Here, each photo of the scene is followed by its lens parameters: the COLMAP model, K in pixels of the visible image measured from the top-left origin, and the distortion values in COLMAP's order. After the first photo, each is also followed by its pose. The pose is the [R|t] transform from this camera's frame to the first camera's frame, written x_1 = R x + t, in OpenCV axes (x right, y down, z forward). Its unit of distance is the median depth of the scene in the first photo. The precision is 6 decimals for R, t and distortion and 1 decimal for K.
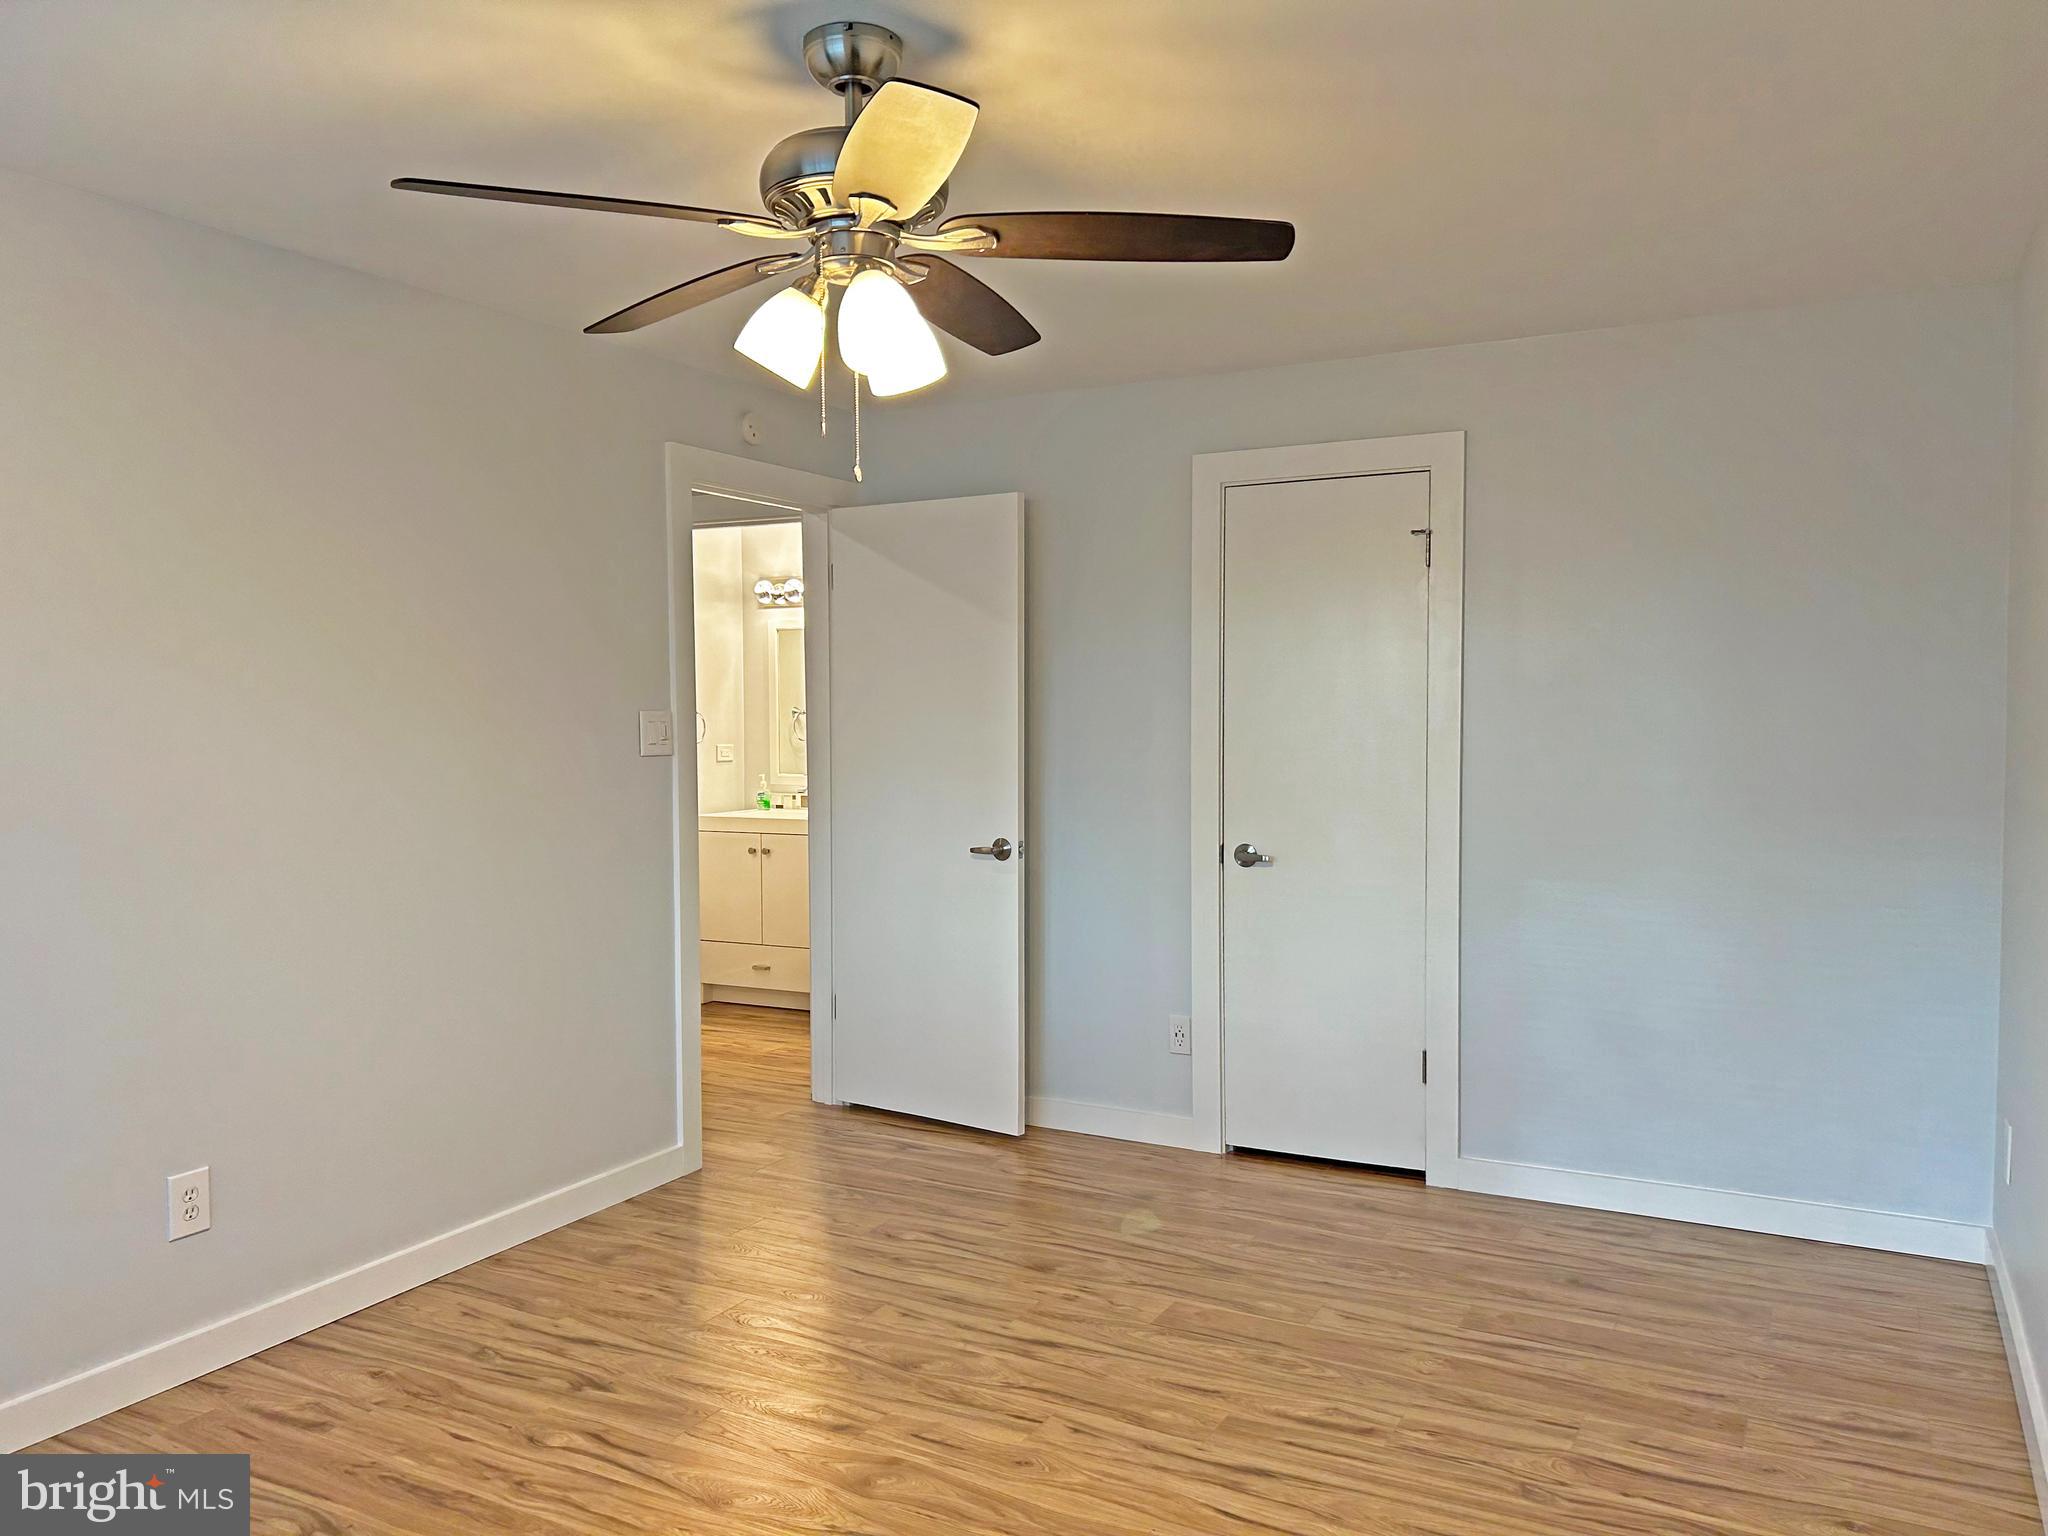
lens RADIAL K [[1547.2, 0, 1026.5], [0, 1547.2, 774.6], [0, 0, 1]] dist [0.043595, -0.038017]
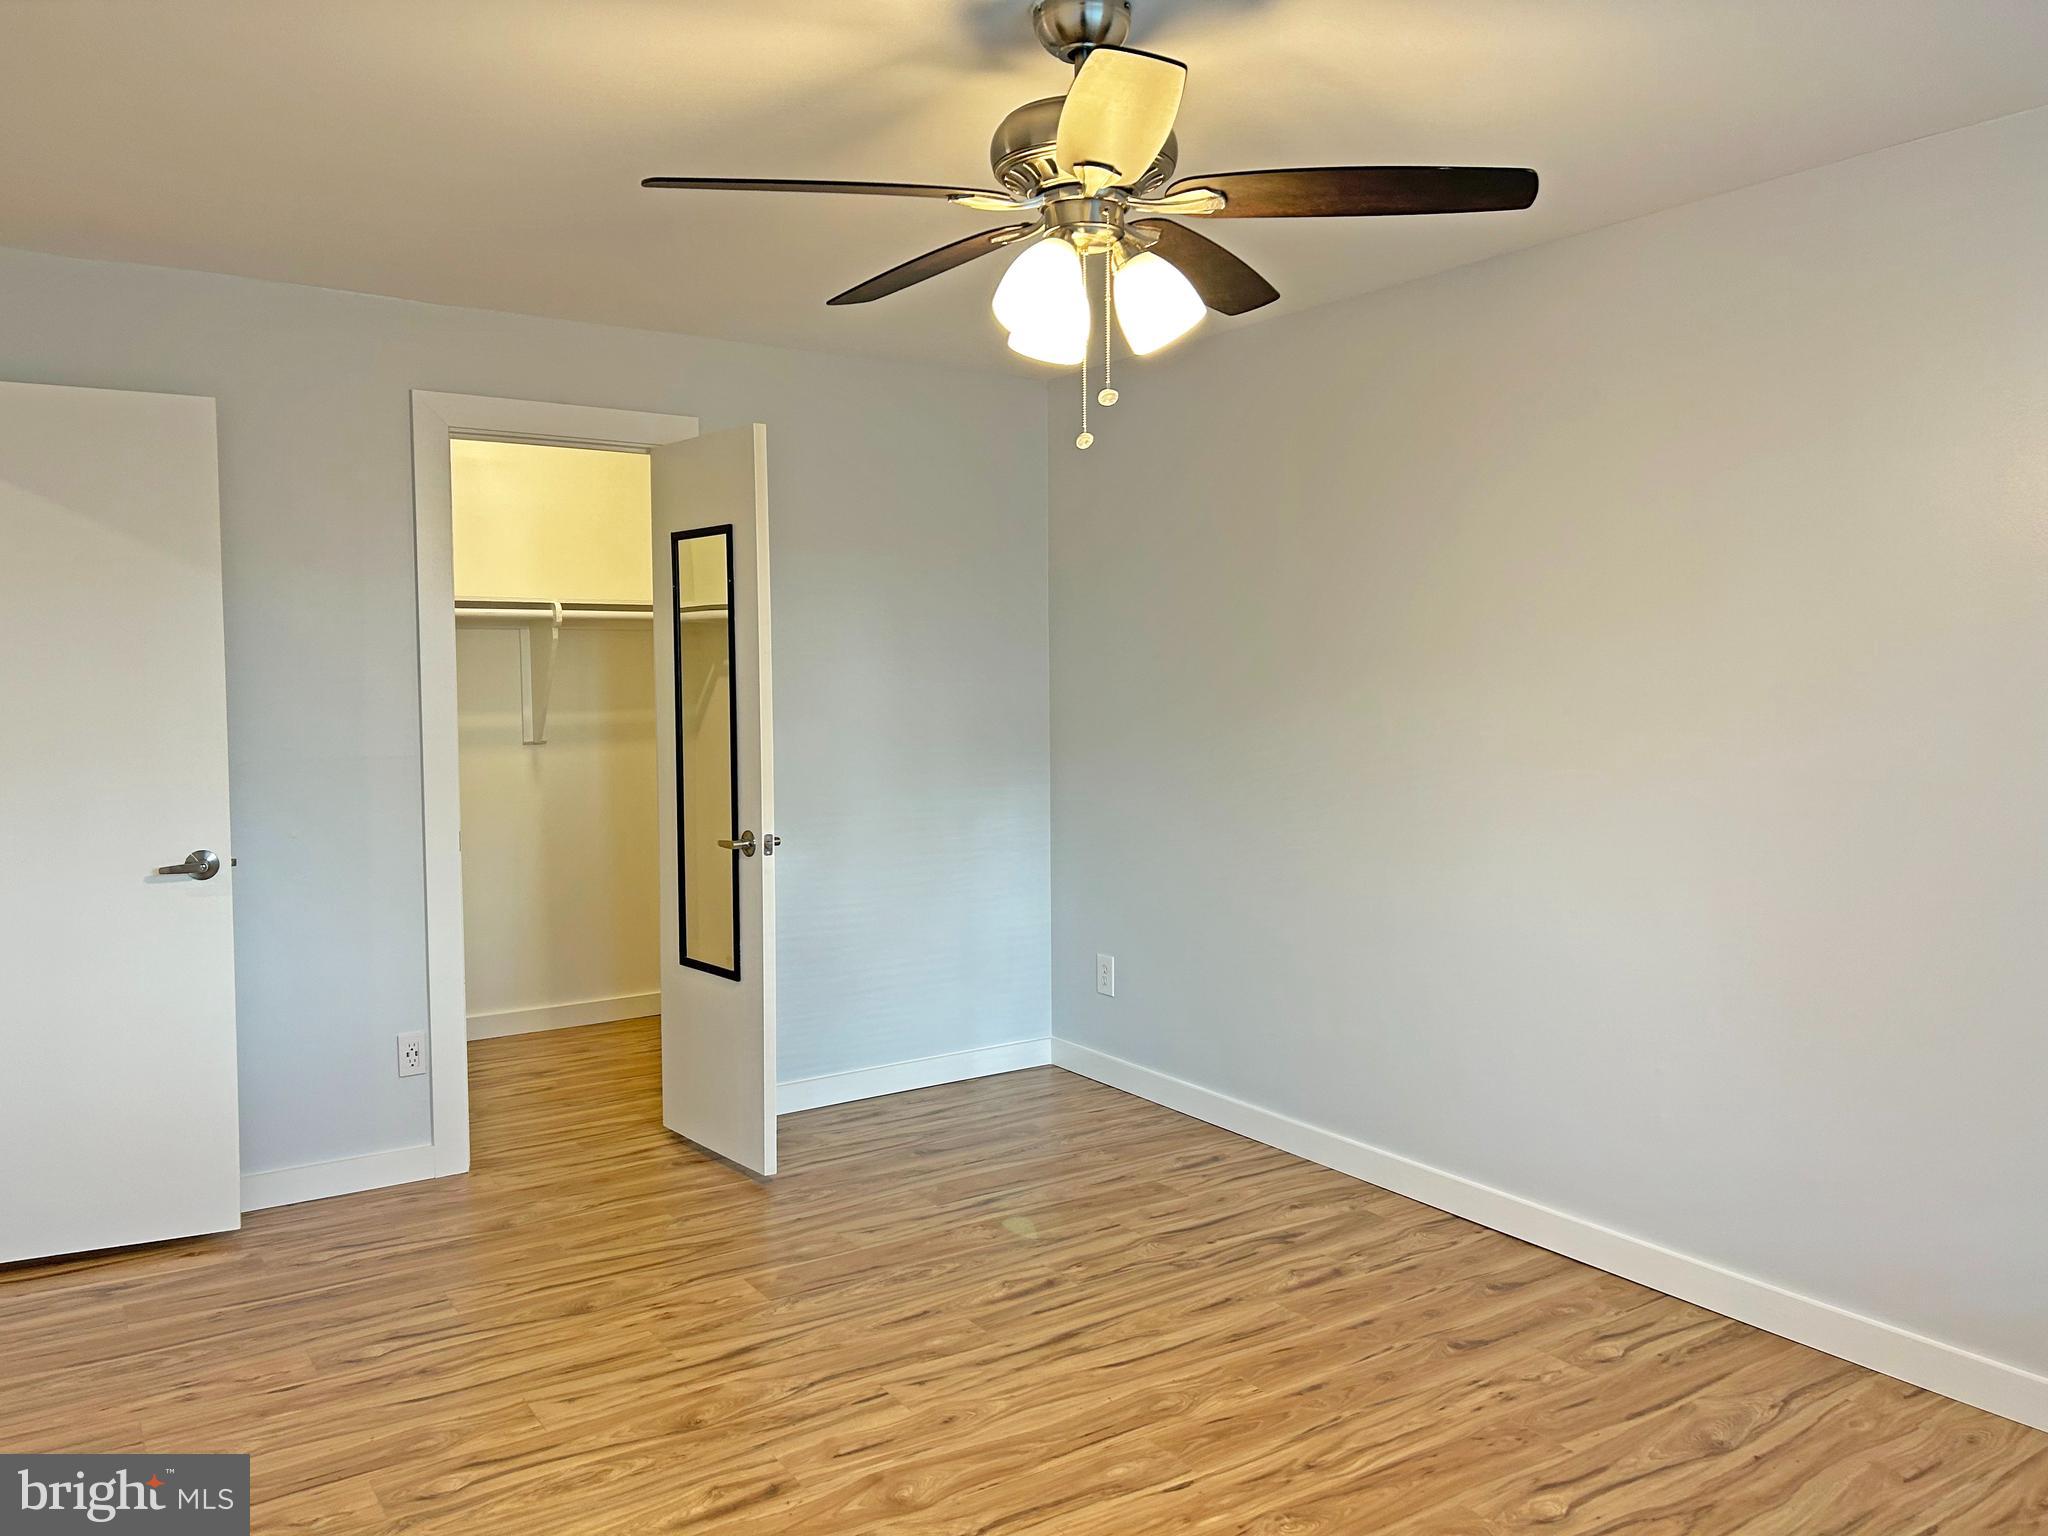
lens RADIAL K [[1547.2, 0, 1009.6], [0, 1547.2, 763.2], [0, 0, 1]] dist [0.043595, -0.038017]
pose [[0.474382, -0.053517, 0.878691, -0.722326], [0.046713, 0.998274, 0.035581, -0.015447], [-0.879079, 0.024167, 0.476063, 0.402422]]
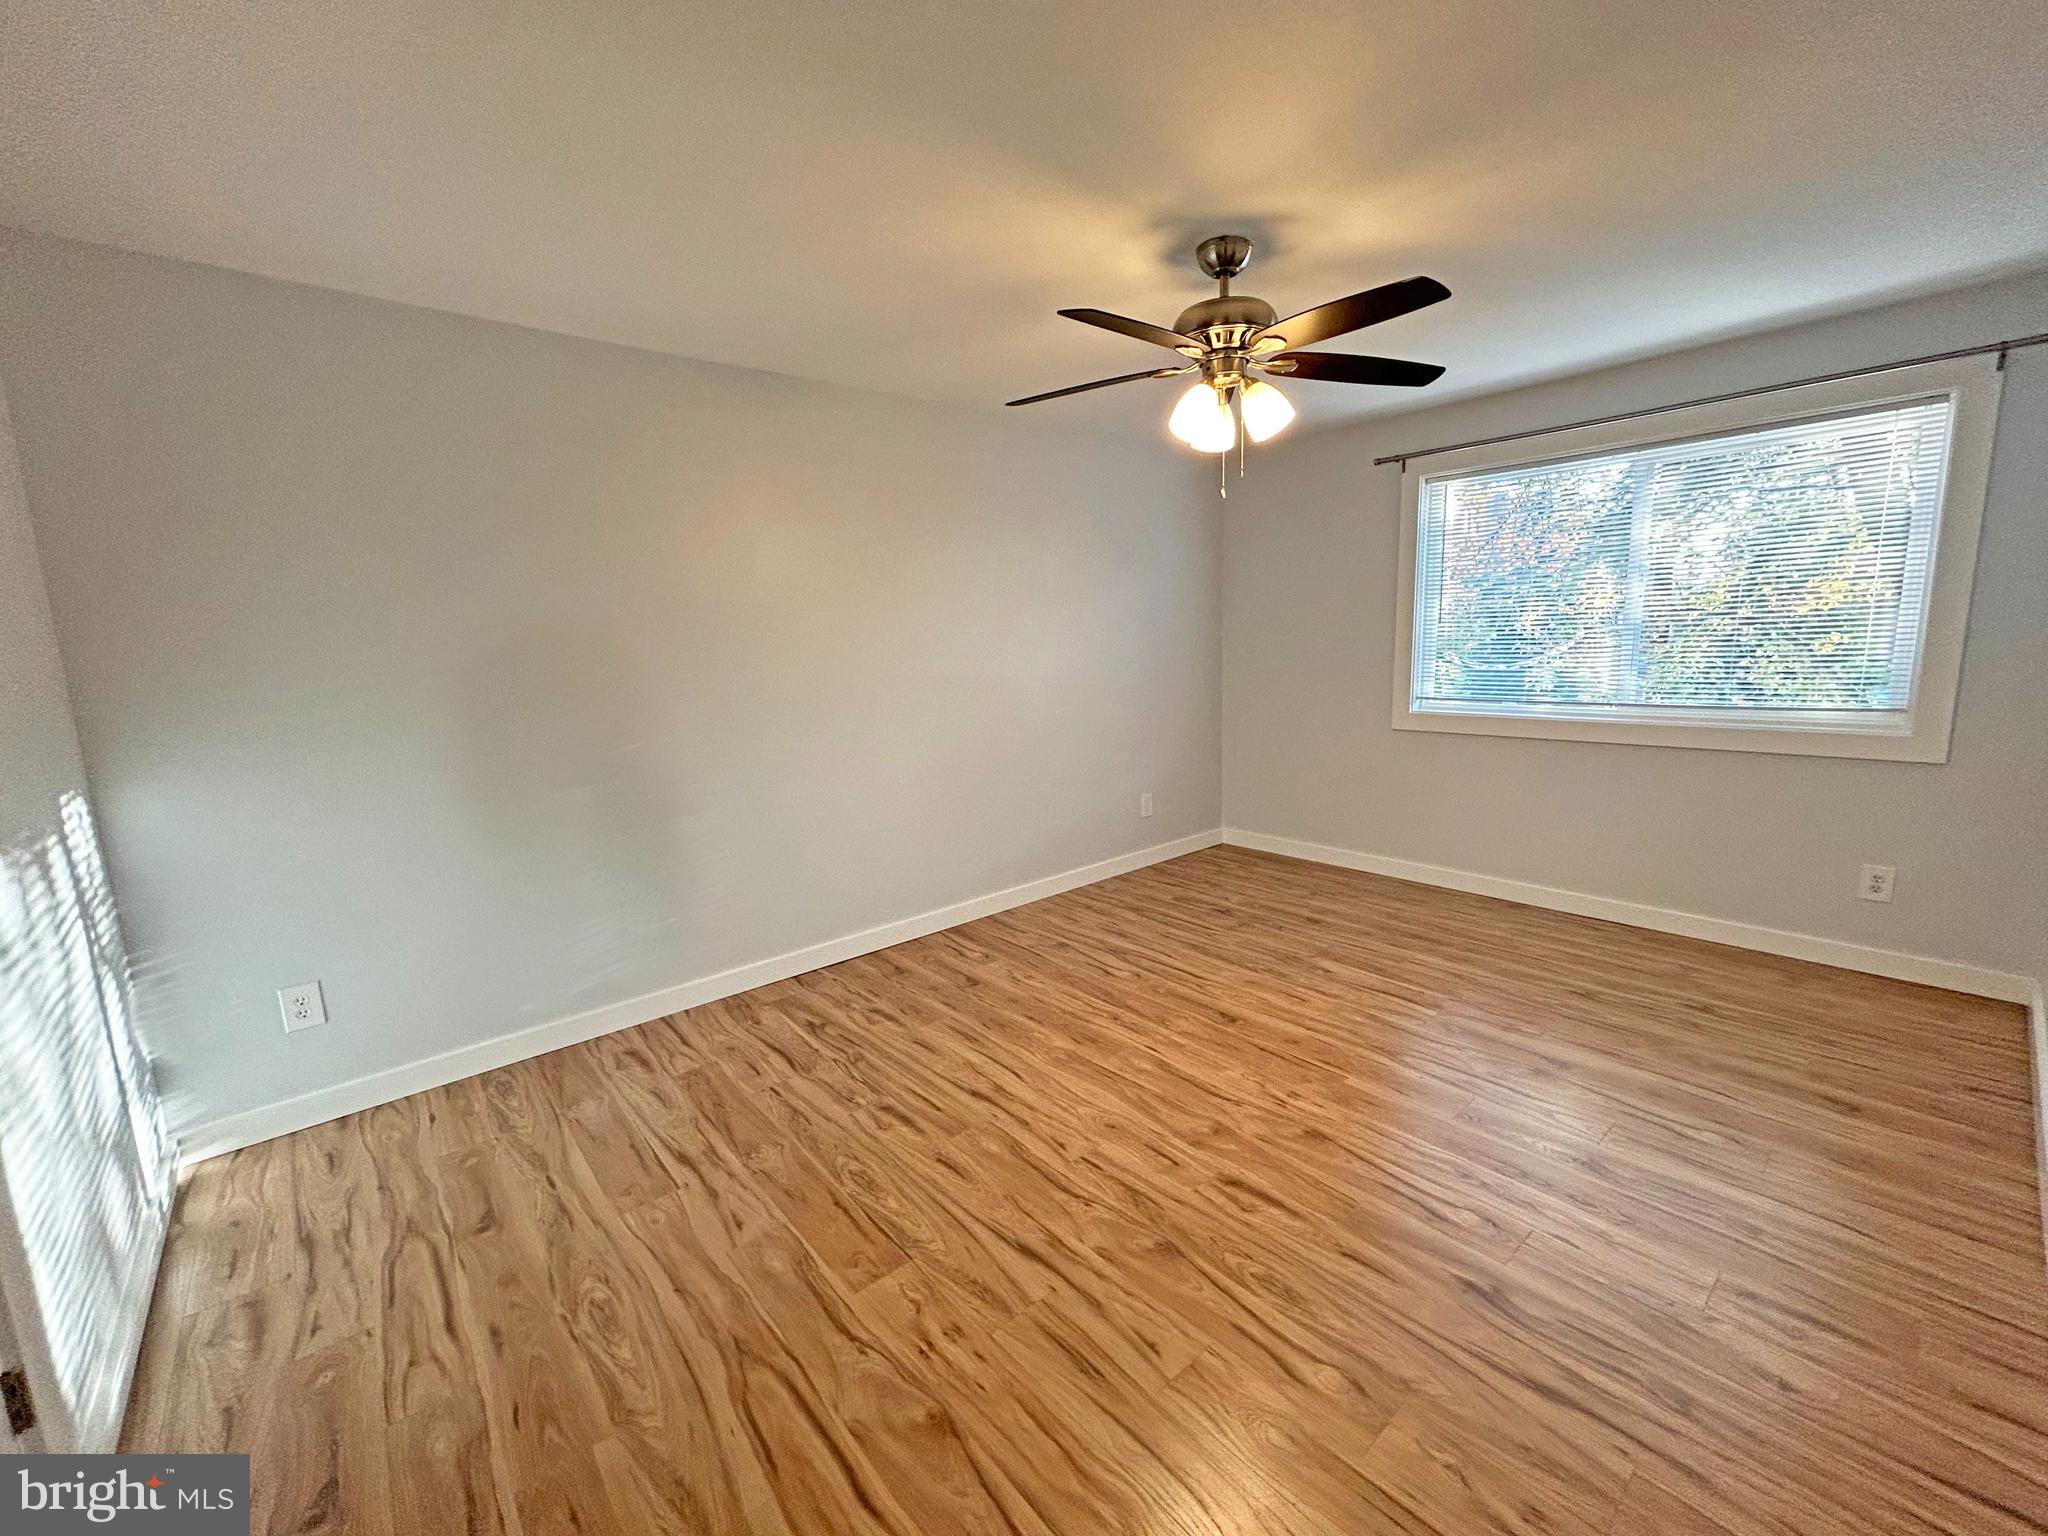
lens RADIAL K [[829.1, 0, 1027.6], [0, 829.1, 764.7], [0, 0, 1]] dist [-0.005844, 0.002280]
pose [[-0.932645, -0.022200, 0.360111, -0.178818], [0.055000, 0.977692, 0.202716, -0.062108], [-0.356578, 0.208868, -0.910619, 1.440236]]
